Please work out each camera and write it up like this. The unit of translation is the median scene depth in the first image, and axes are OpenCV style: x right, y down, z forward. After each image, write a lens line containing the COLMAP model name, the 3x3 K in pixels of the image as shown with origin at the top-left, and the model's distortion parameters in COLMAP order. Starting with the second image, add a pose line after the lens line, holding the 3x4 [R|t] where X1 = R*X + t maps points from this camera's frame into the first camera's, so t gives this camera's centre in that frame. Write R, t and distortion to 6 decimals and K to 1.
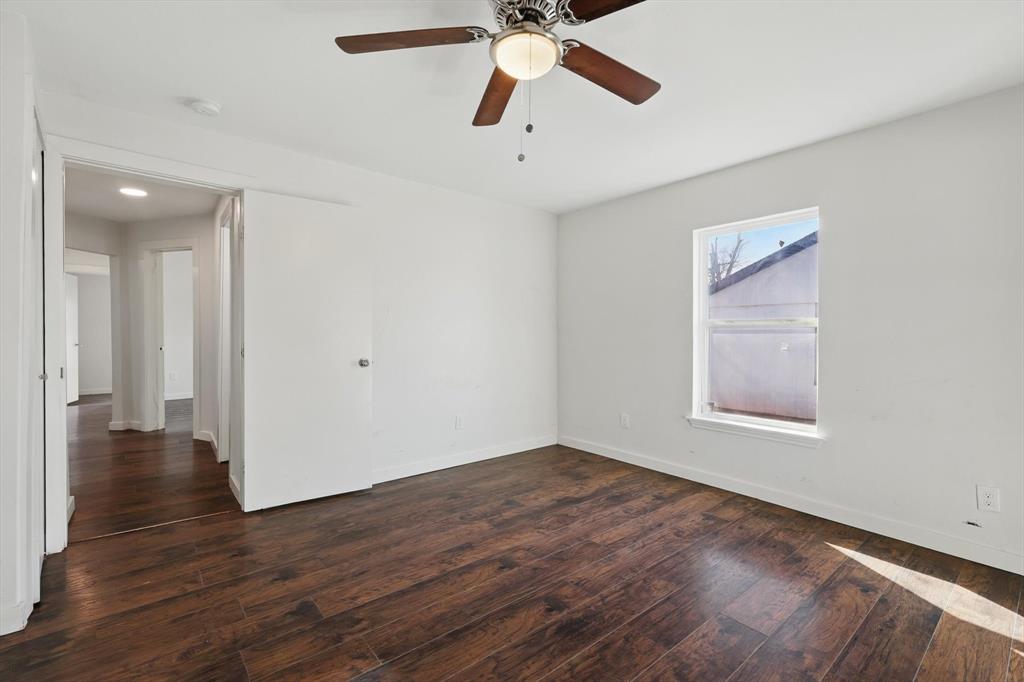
lens RADIAL K [[452.5, 0, 511.4], [0, 452.5, 336.5], [0, 0, 1]] dist [0.004328, 0.000321]
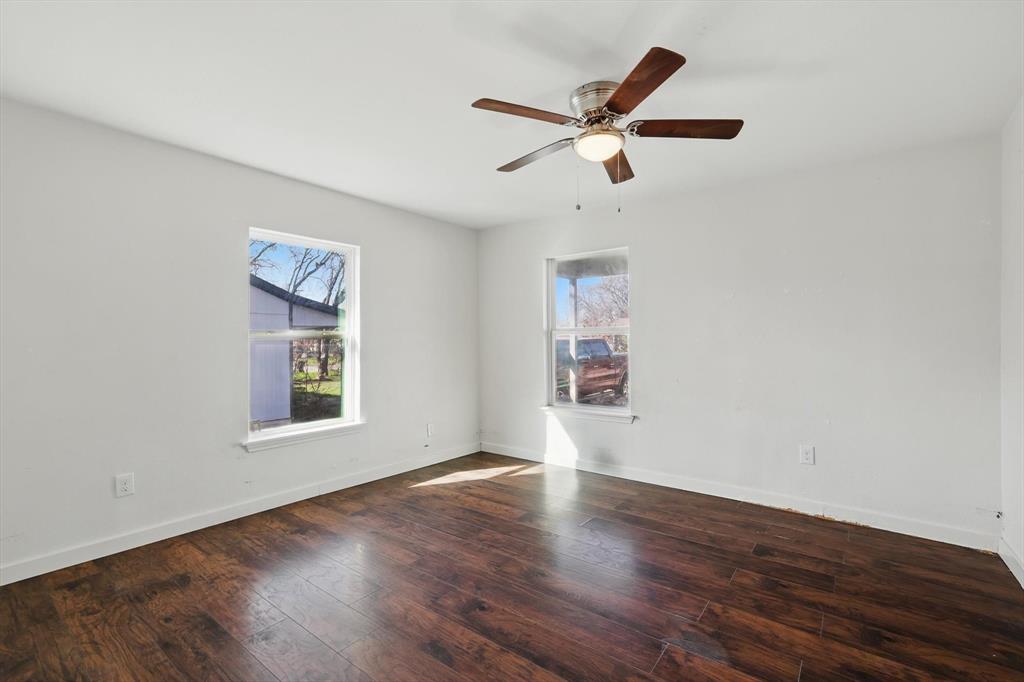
lens RADIAL K [[452.5, 0, 511.4], [0, 452.5, 336.5], [0, 0, 1]] dist [0.004328, 0.000321]
pose [[-0.225126, 0.008495, 0.974293, -0.796304], [0.014363, 0.999882, -0.005400, -0.015246], [-0.974224, 0.012778, -0.225222, 1.002089]]
